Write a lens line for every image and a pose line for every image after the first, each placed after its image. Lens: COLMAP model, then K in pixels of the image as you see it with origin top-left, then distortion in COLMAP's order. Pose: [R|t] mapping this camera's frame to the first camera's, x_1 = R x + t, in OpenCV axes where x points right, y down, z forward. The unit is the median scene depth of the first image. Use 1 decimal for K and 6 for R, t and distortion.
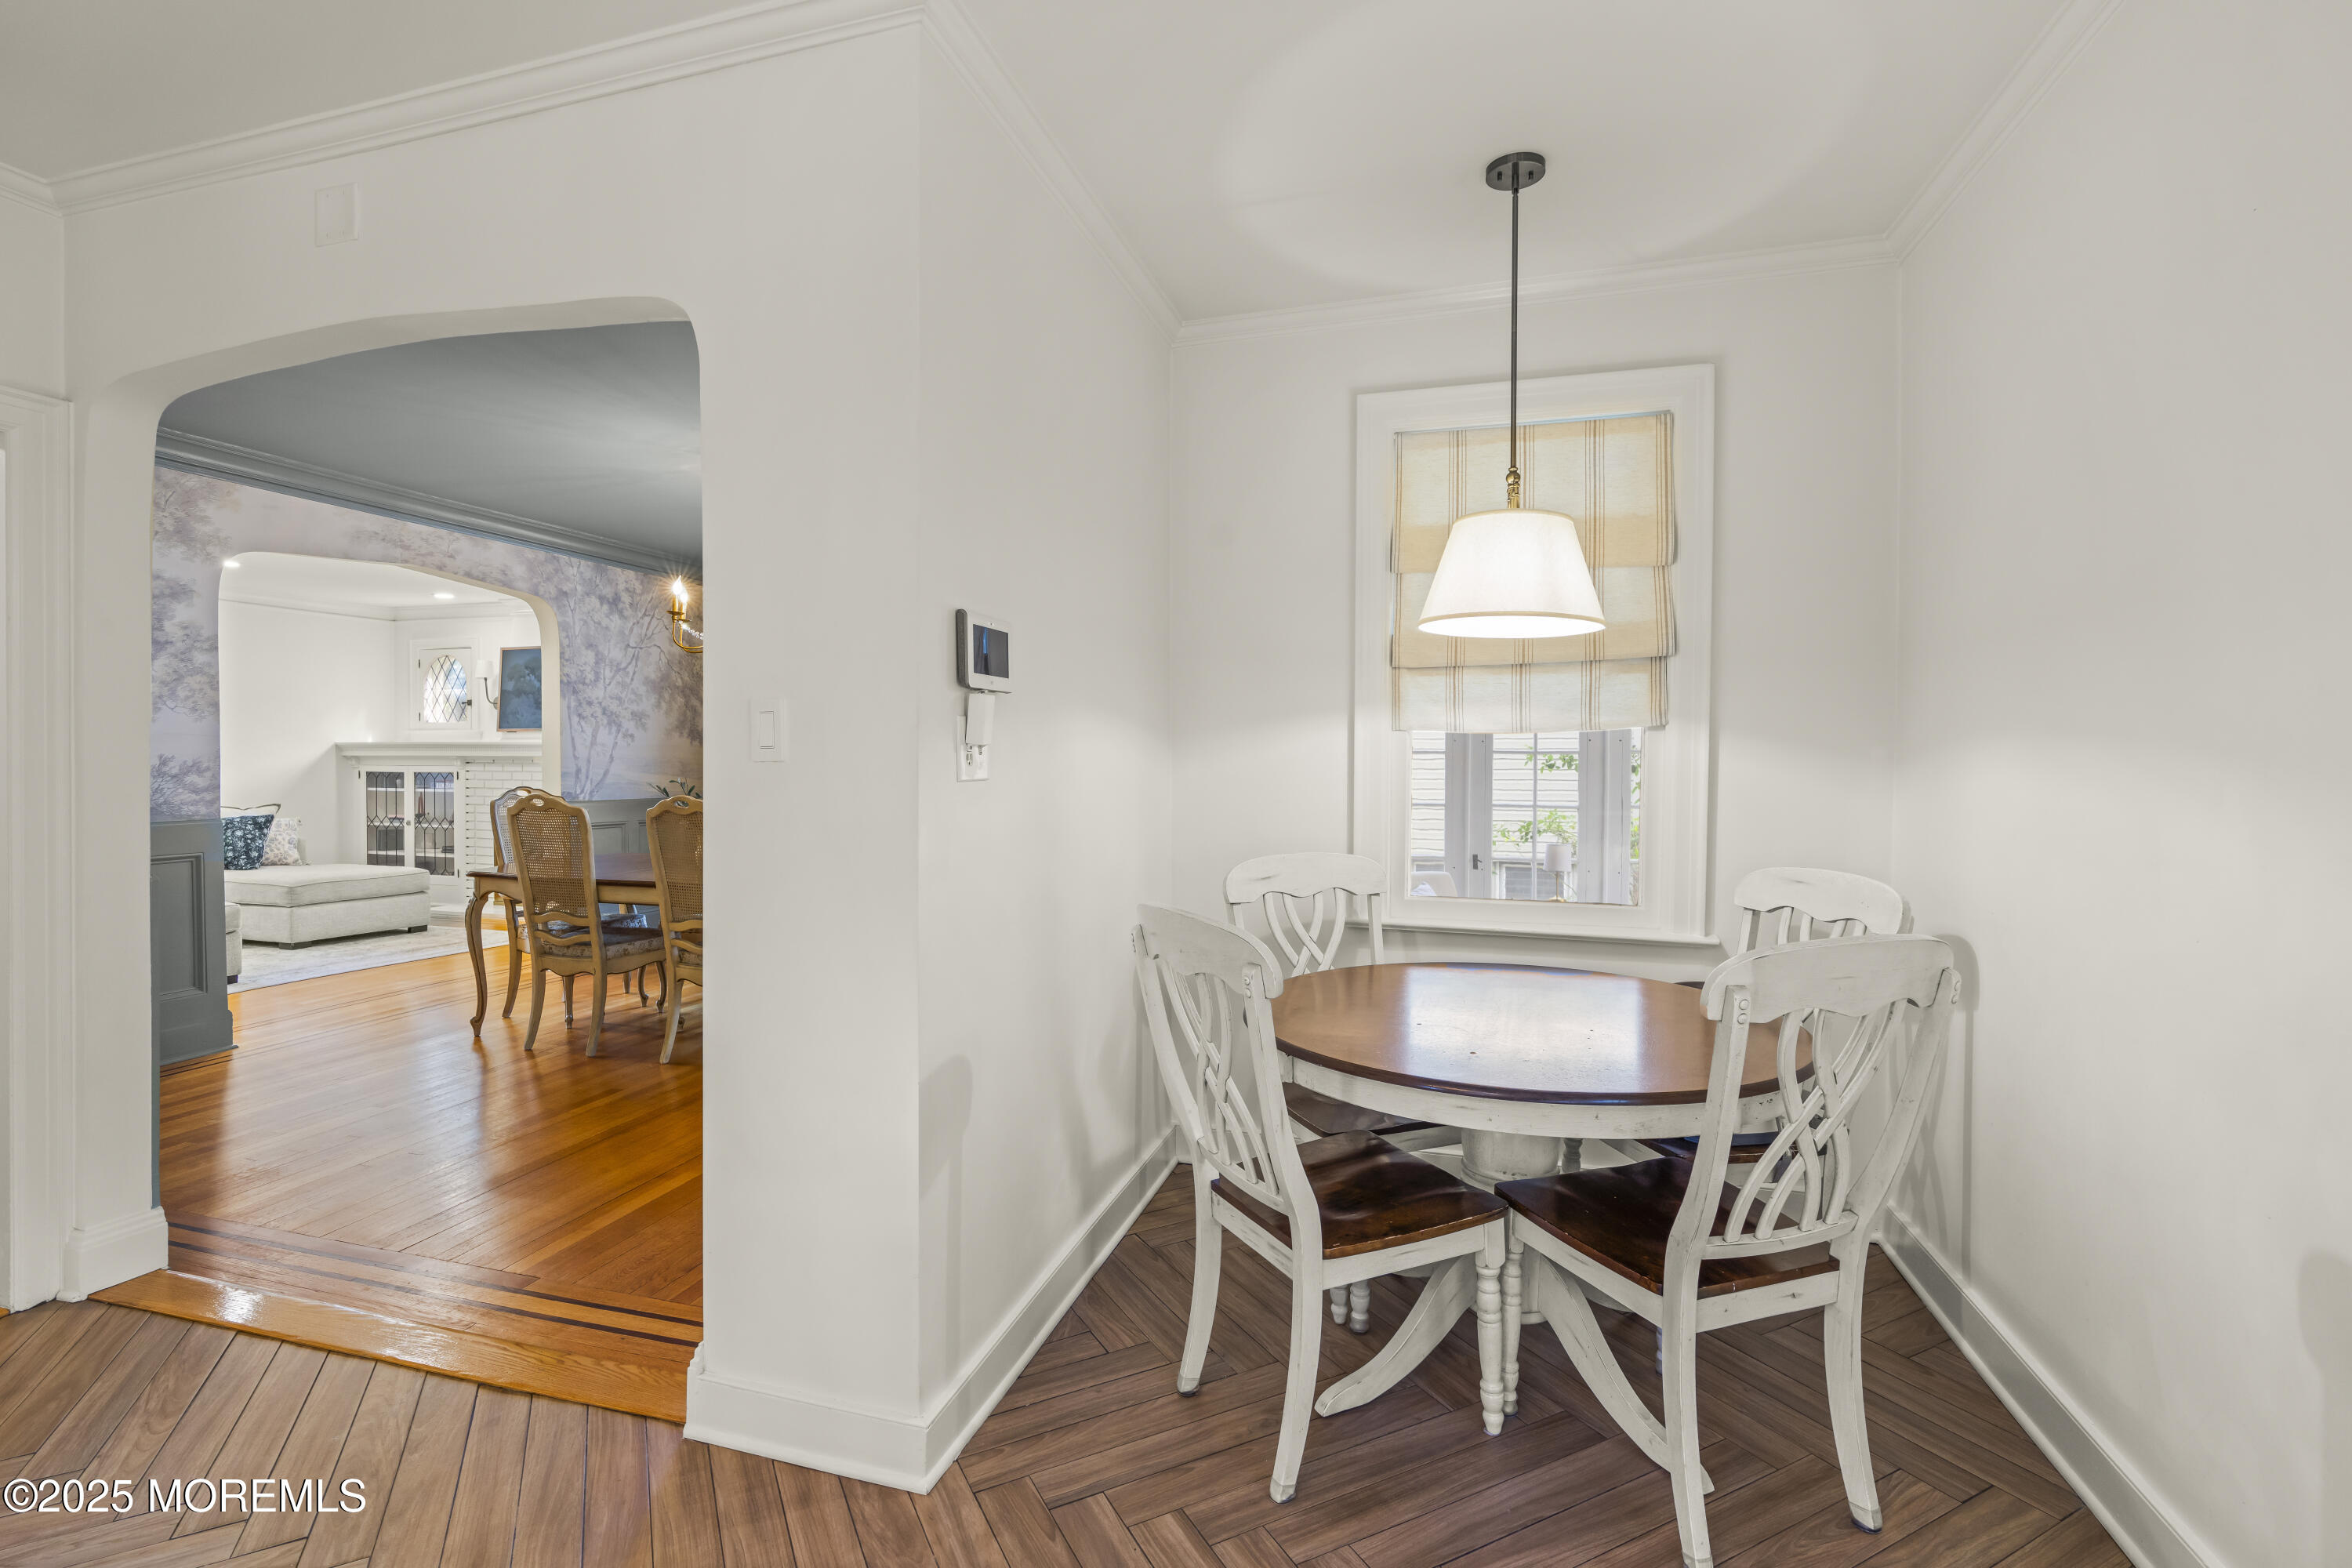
lens RADIAL K [[1070.1, 0, 1146.7], [0, 1070.1, 791.0], [0, 0, 1]] dist [-0.013409, 0.006328]
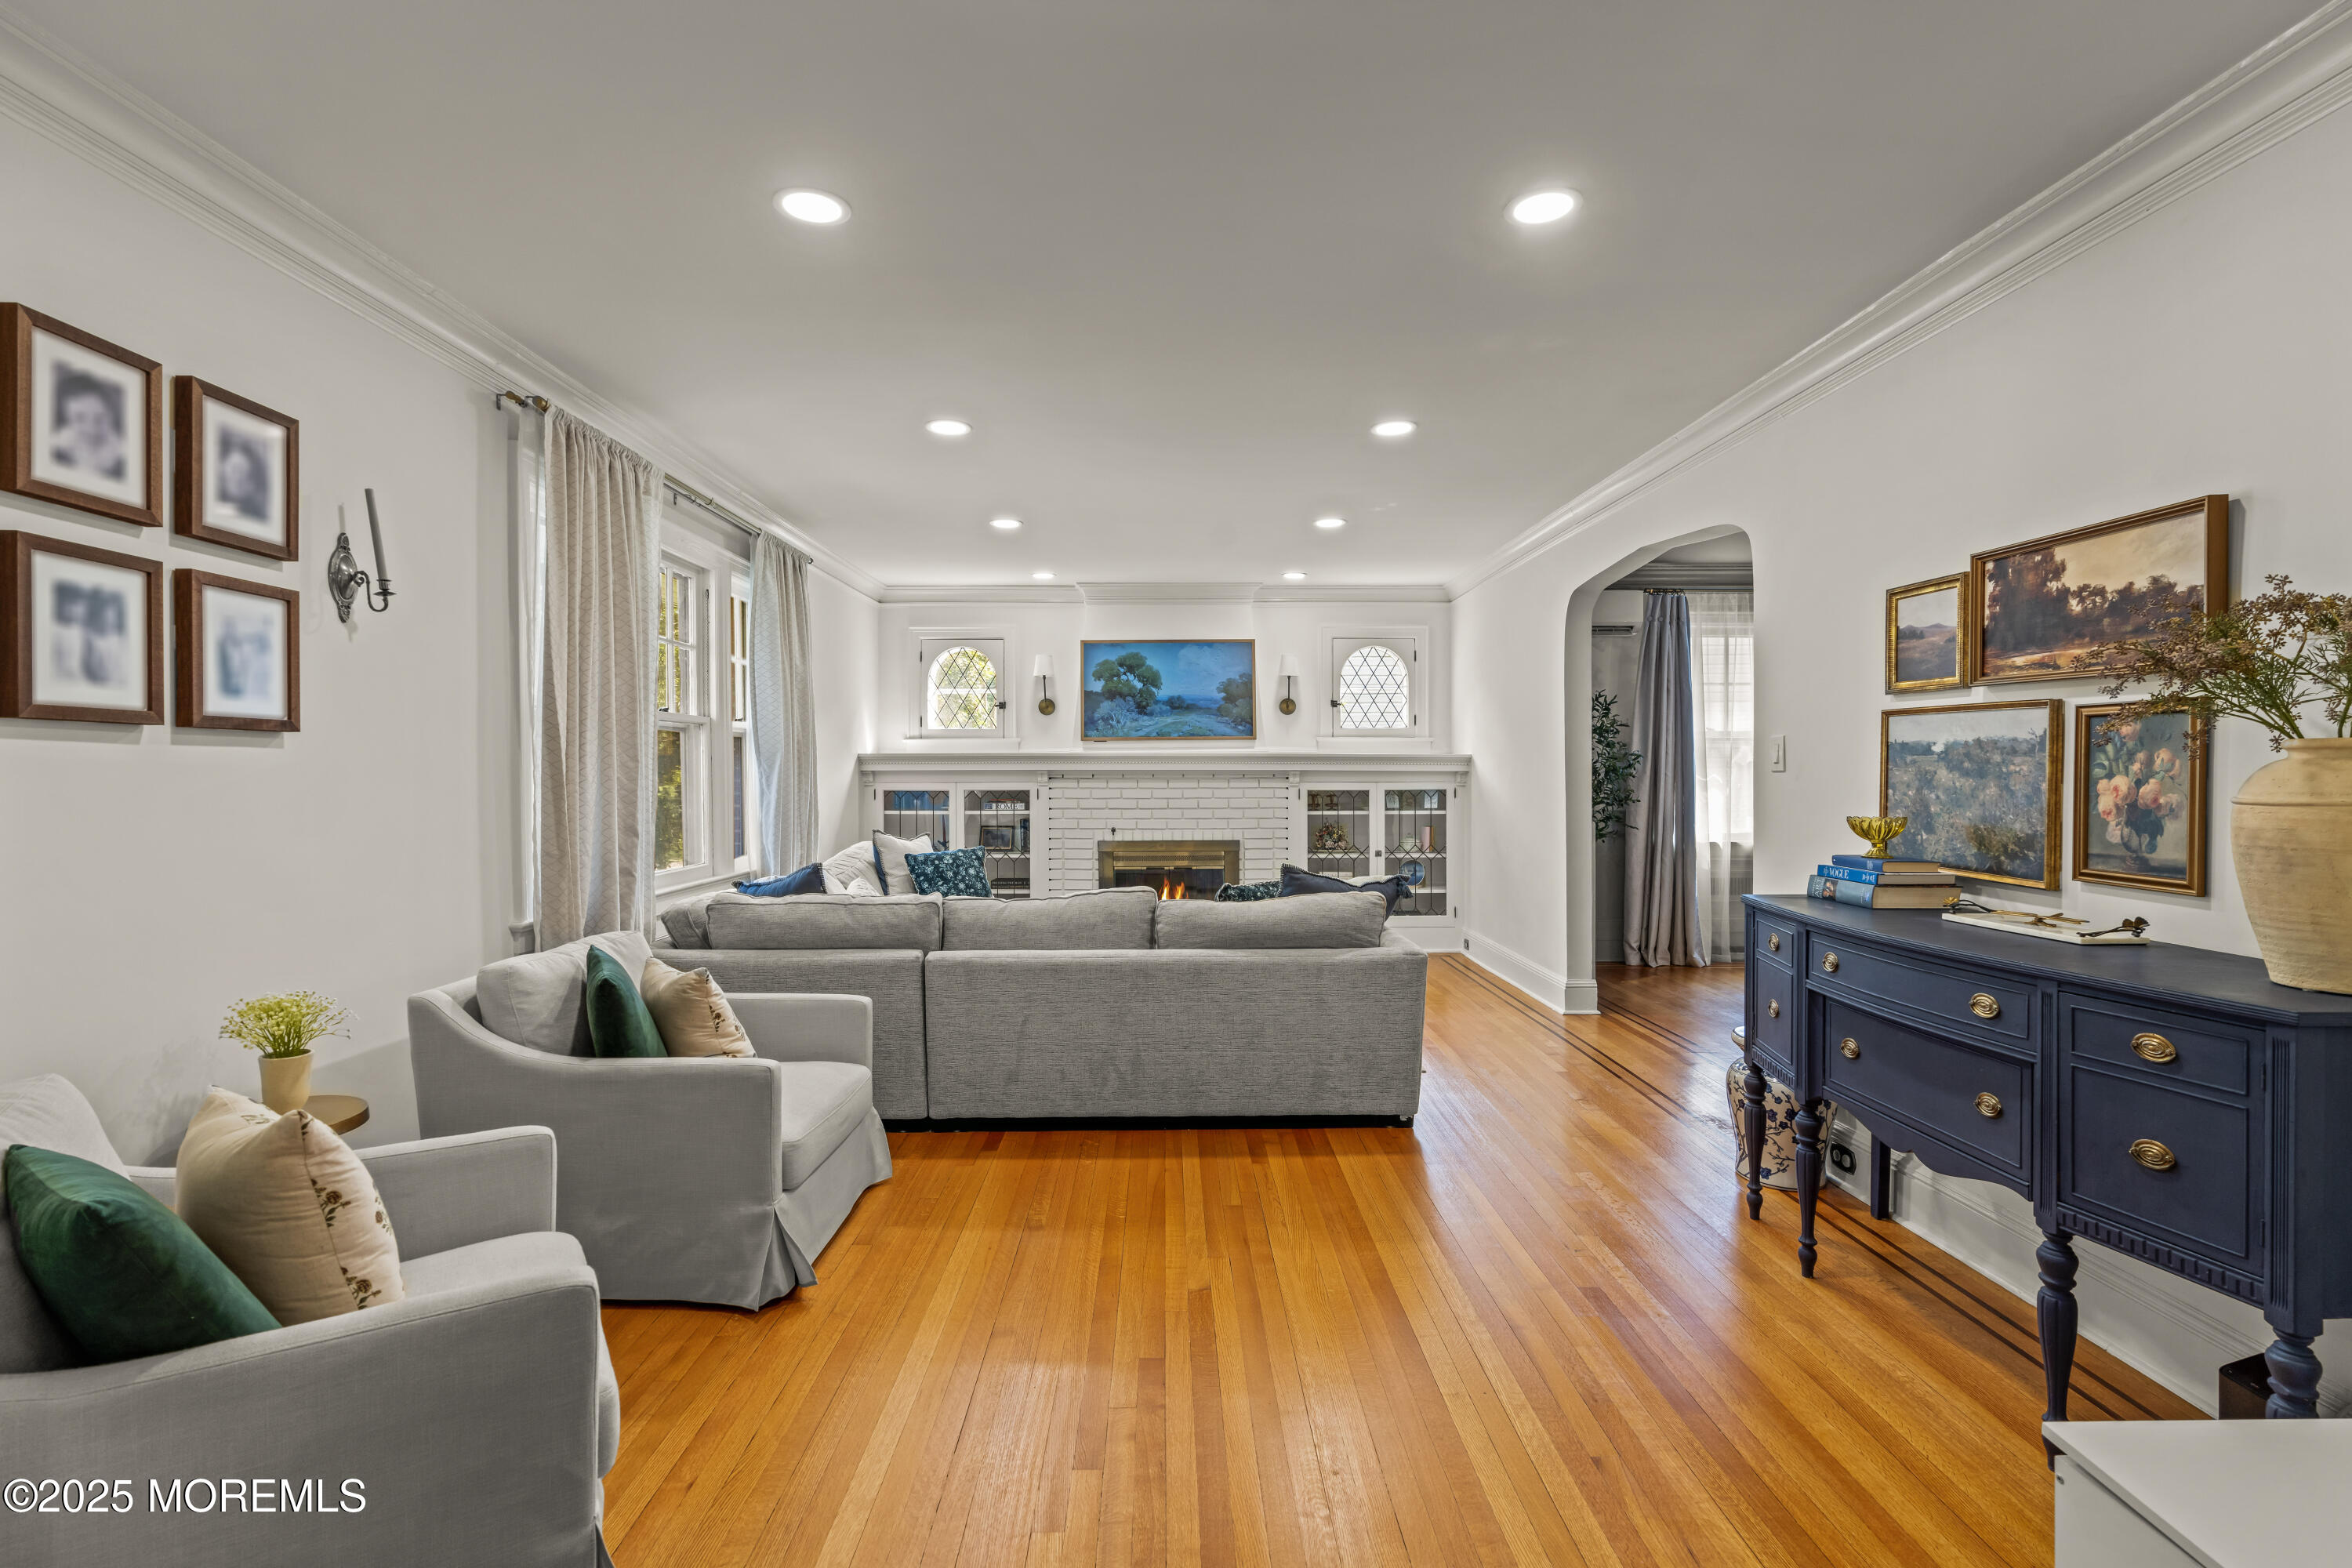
lens RADIAL K [[1070.1, 0, 1161.7], [0, 1070.1, 784.7], [0, 0, 1]] dist [-0.013409, 0.006328]
pose [[0.958353, -0.010330, 0.285399, -1.127820], [0.014743, 0.999803, -0.013320, -0.013151], [-0.285205, 0.016973, 0.958316, 0.252801]]
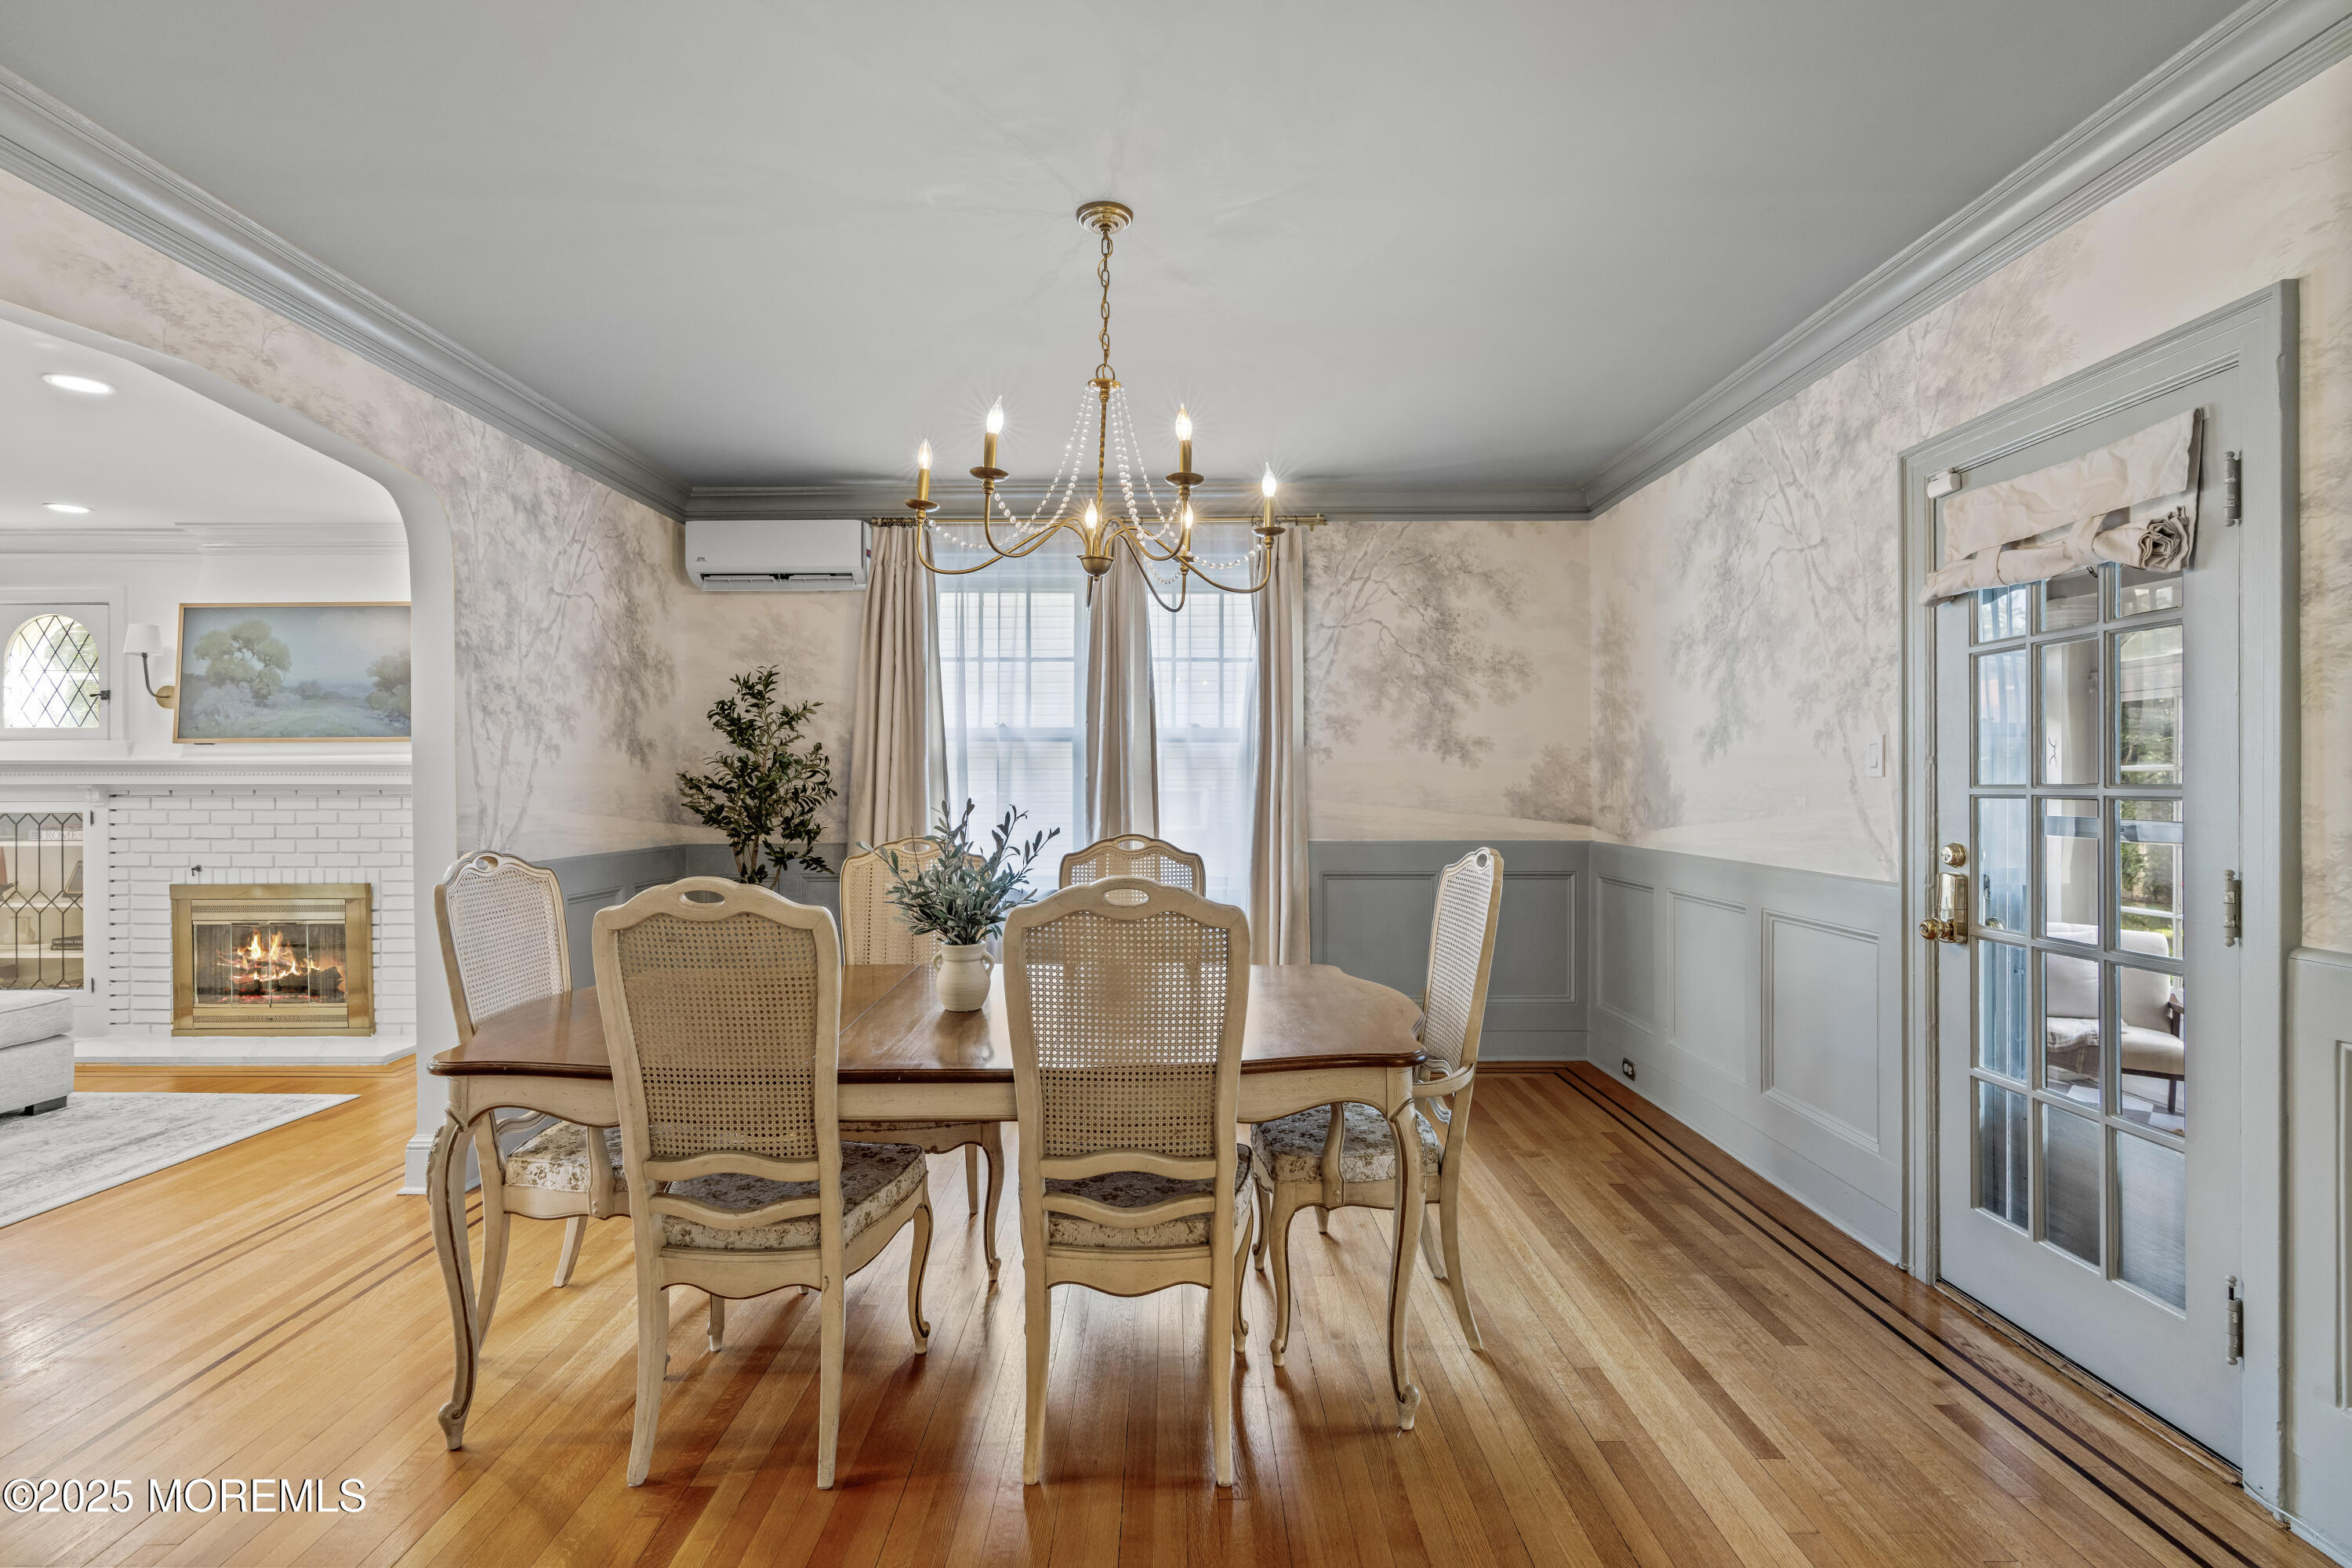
lens RADIAL K [[1070.1, 0, 1152.2], [0, 1070.1, 793.7], [0, 0, 1]] dist [-0.013409, 0.006328]
pose [[0.957910, -0.009679, 0.286905, -0.362431], [0.014792, 0.999768, -0.015658, -0.014505], [-0.286687, 0.019243, 0.957831, 0.384996]]
